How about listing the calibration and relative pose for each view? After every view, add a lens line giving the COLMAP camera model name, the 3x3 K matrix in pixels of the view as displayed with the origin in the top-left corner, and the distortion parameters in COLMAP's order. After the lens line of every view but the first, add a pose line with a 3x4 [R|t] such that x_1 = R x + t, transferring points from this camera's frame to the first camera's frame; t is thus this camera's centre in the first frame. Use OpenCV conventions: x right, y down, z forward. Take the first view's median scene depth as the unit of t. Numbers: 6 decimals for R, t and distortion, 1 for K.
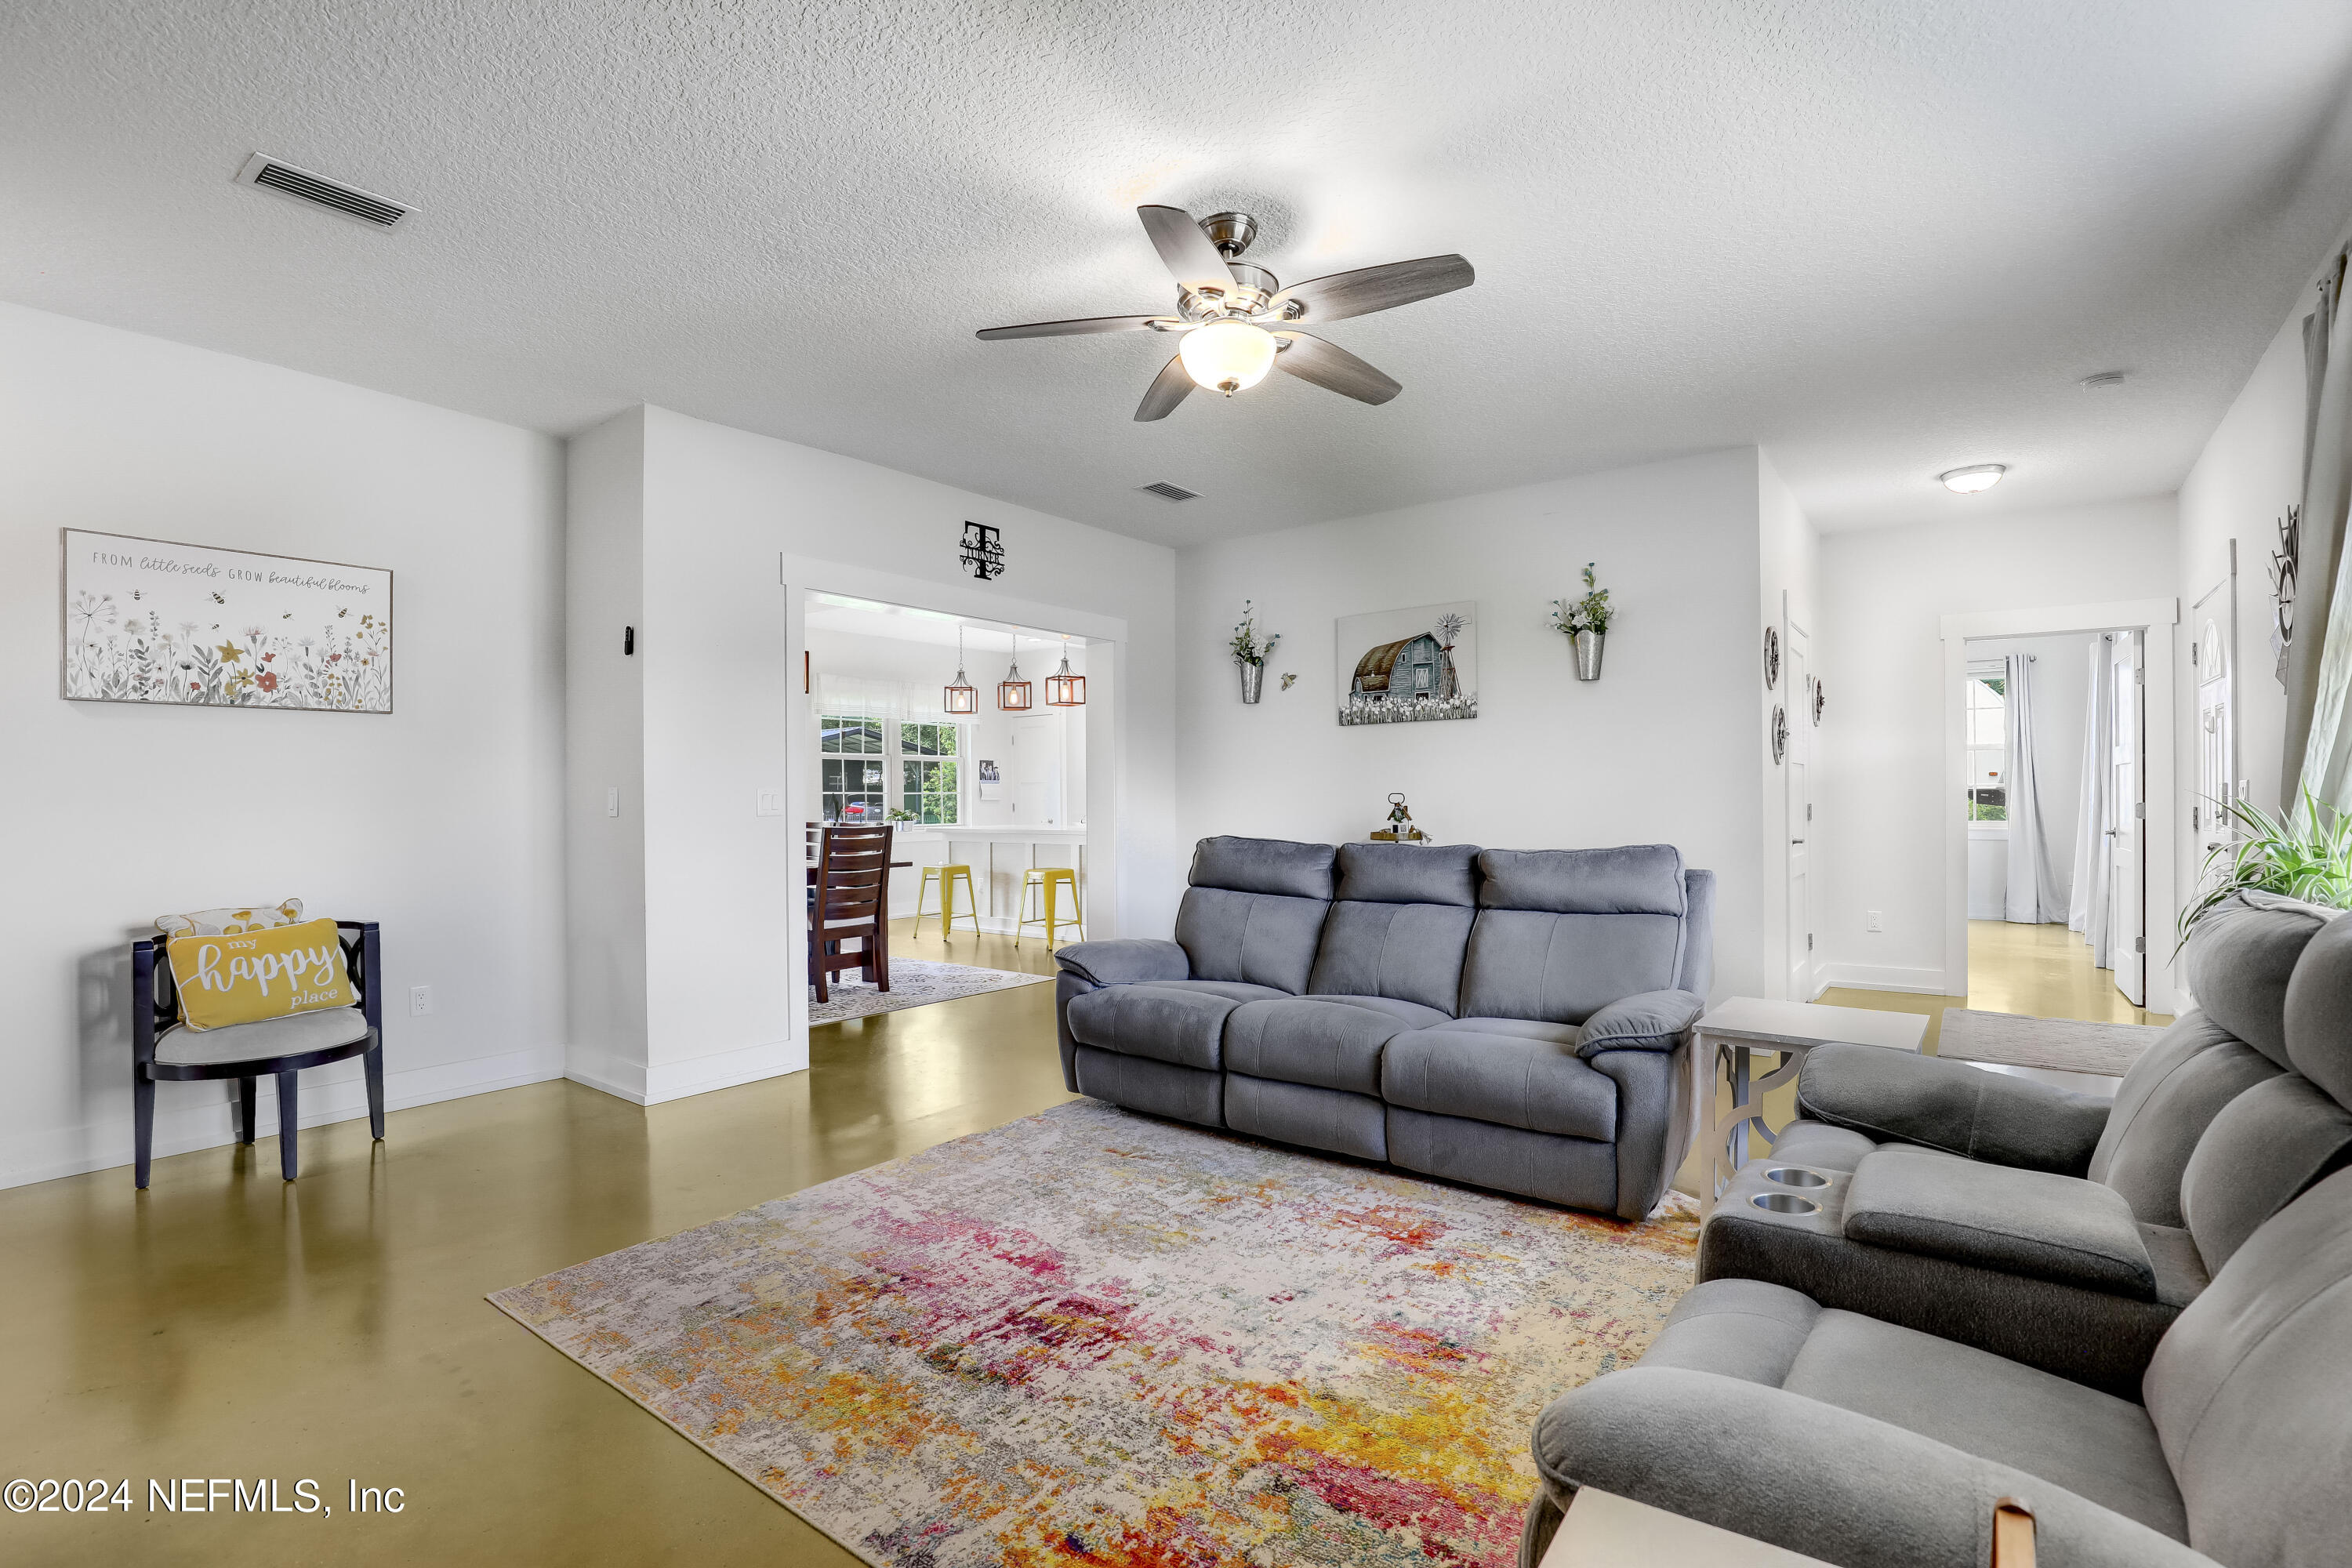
lens RADIAL K [[1075.3, 0, 1198.1], [0, 1075.3, 790.3], [0, 0, 1]] dist [-0.025223, -0.000507]
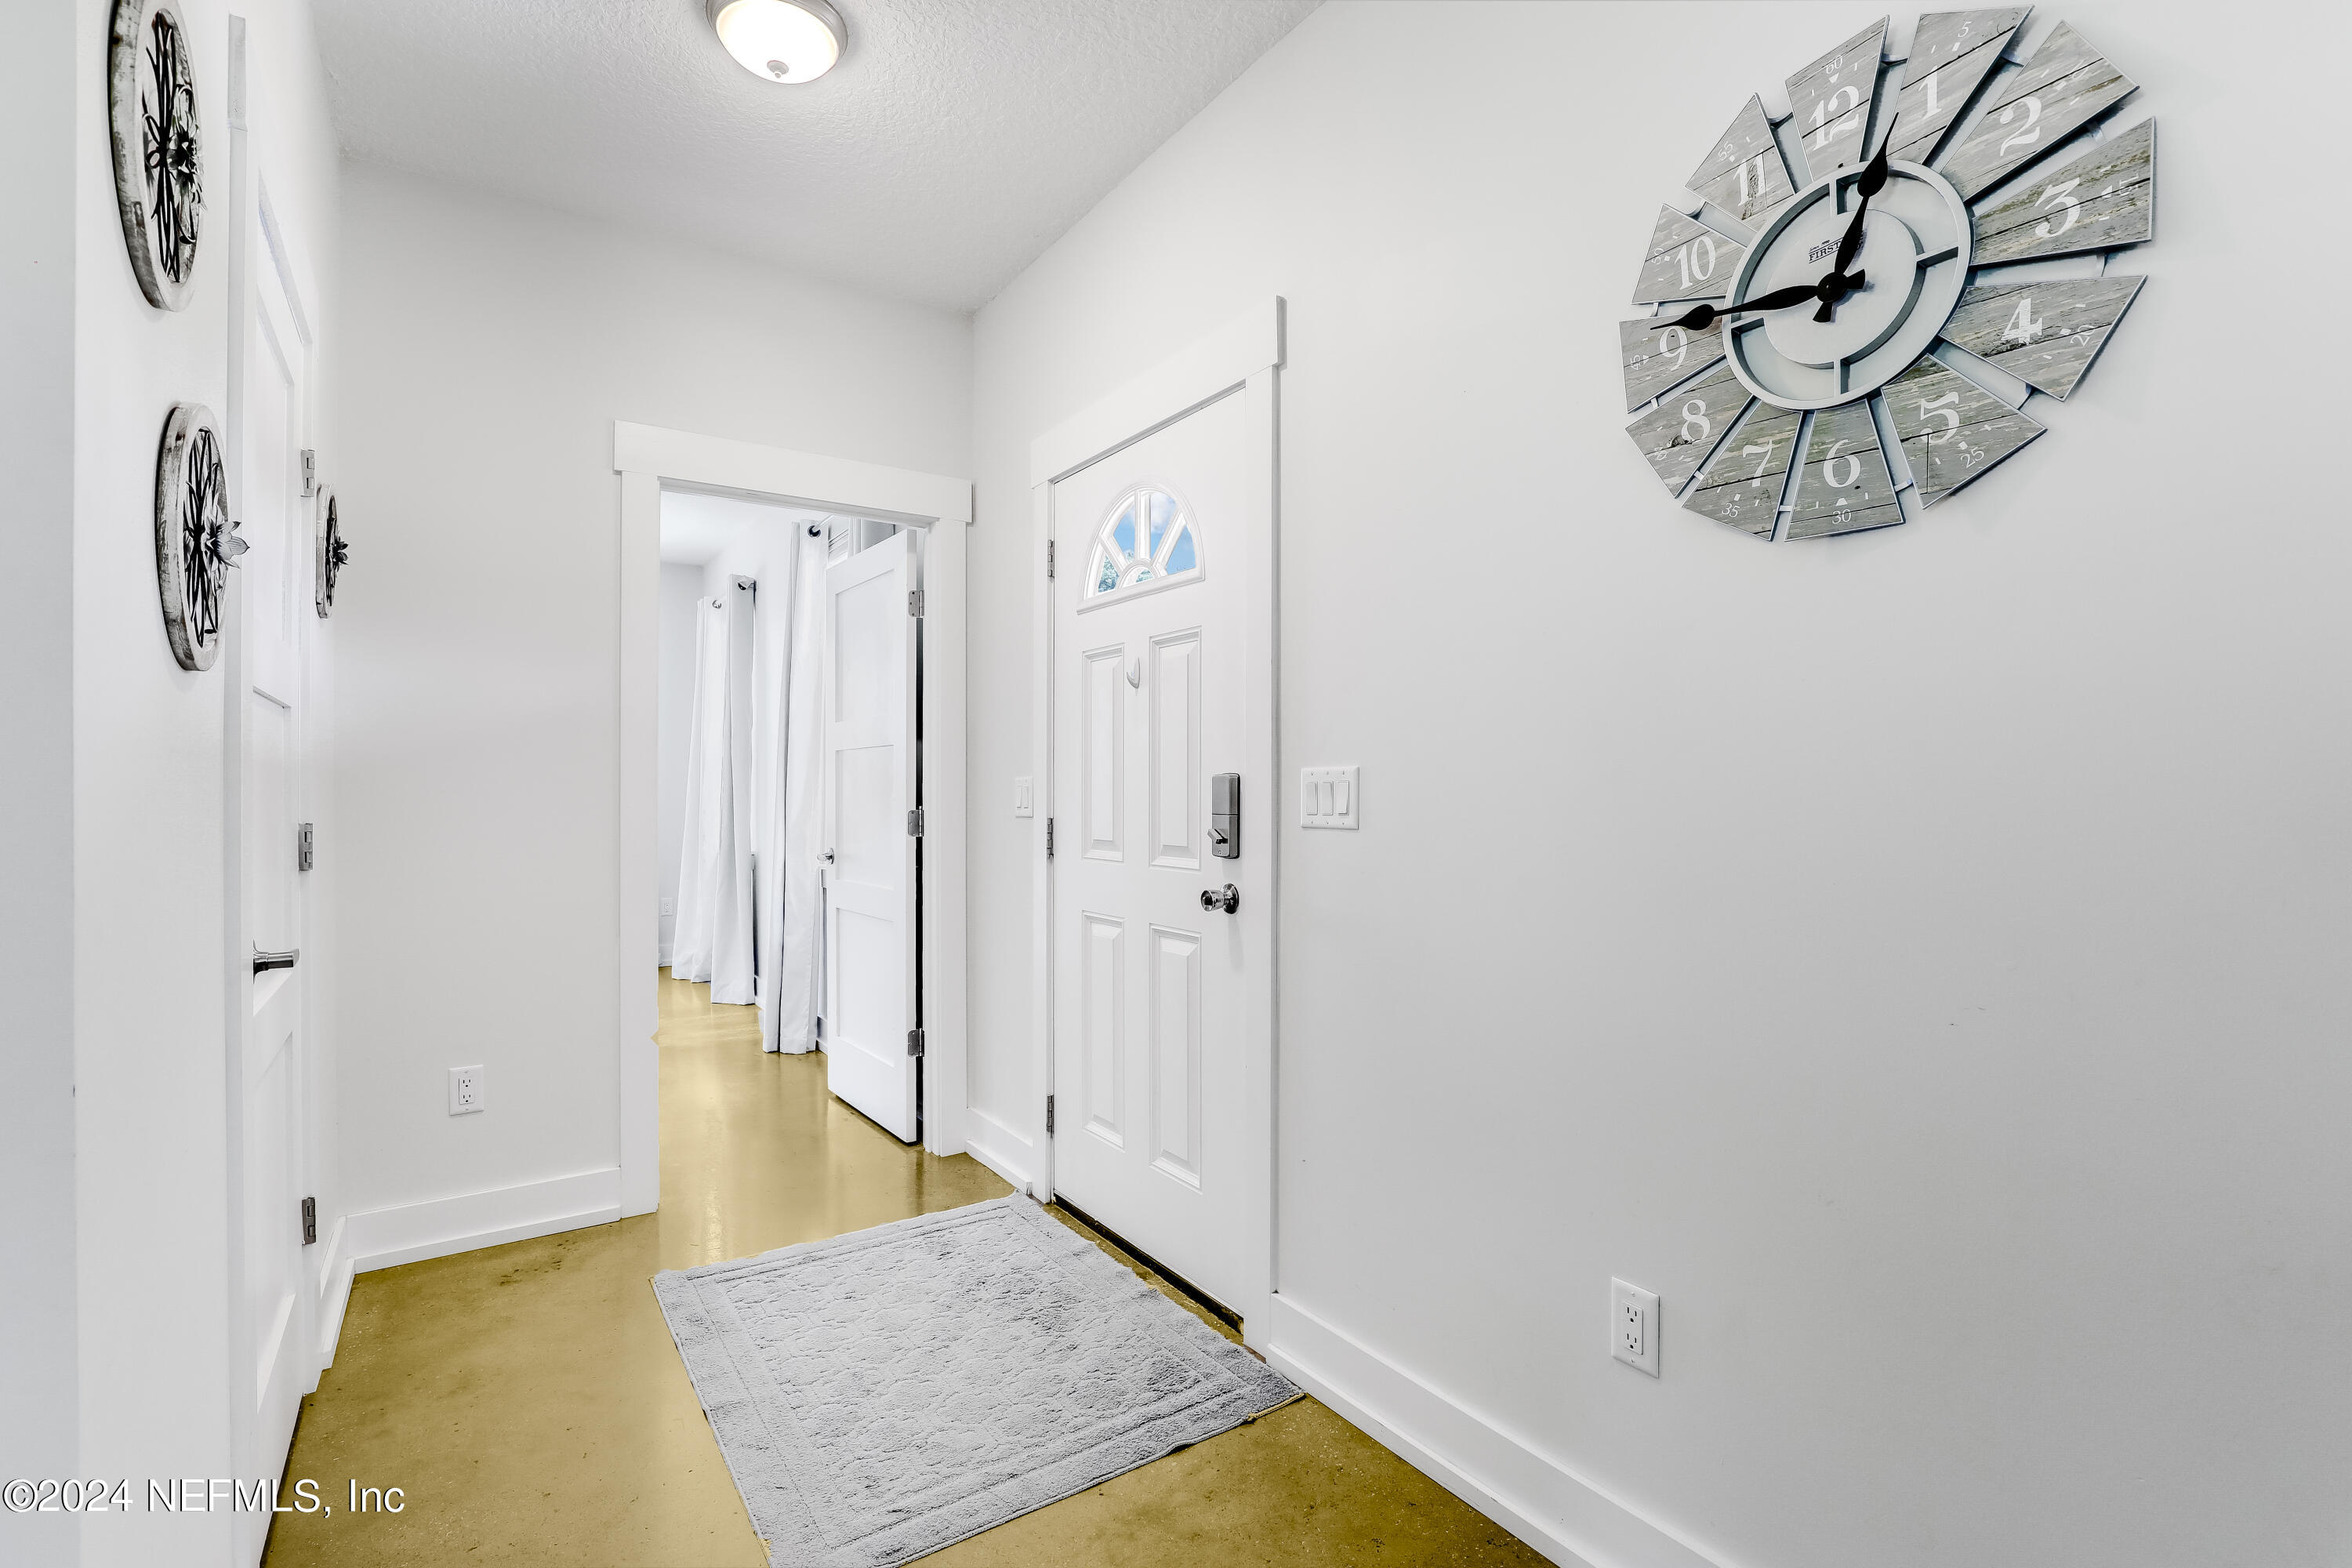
lens RADIAL K [[1091.7, 0, 1180.9], [0, 1091.7, 791.6], [0, 0, 1]] dist [-0.000077, 0.000202]
pose [[0.343010, 0.004091, 0.939323, 0.659249], [-0.005260, 0.999983, -0.002434, 0.001916], [-0.939317, -0.004106, 0.343026, 1.193505]]
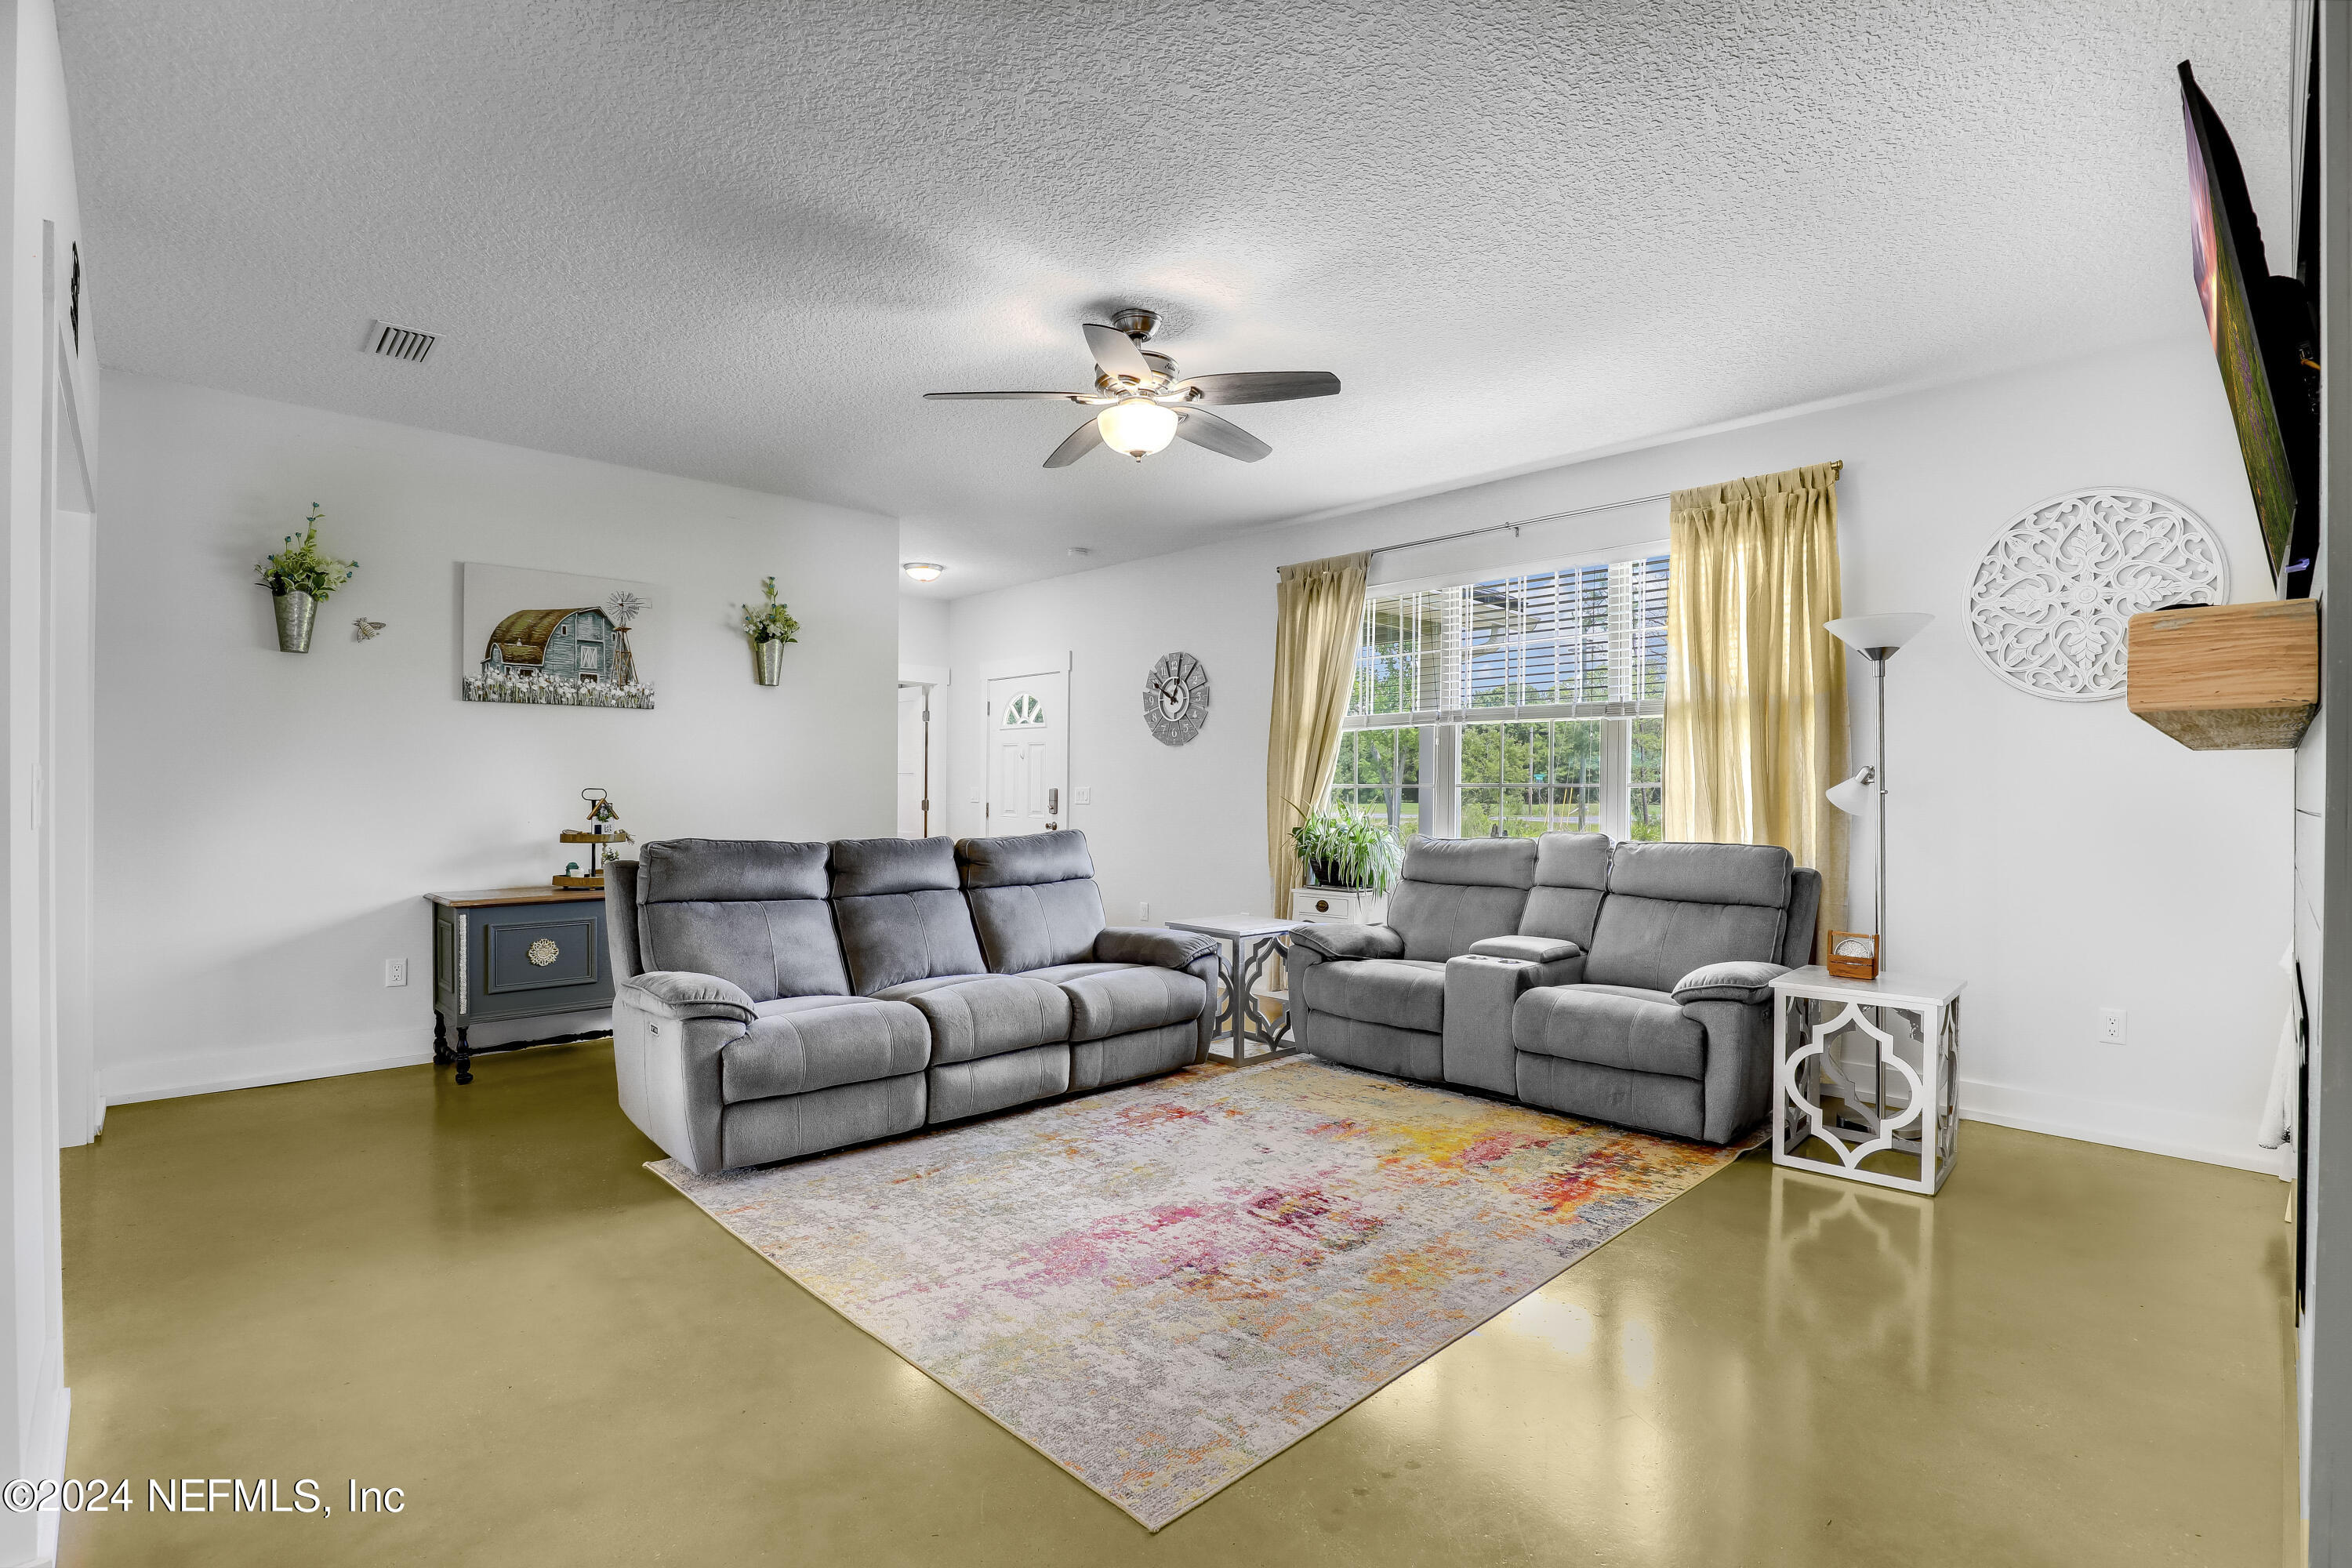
lens RADIAL K [[1075.3, 0, 1194.8], [0, 1075.3, 796.2], [0, 0, 1]] dist [-0.025223, -0.000507]
pose [[0.160283, 0.005564, 0.987055, -1.062358], [-0.013157, 0.999907, -0.003500, 0.010059], [-0.986983, -0.012426, 0.160341, 0.689730]]
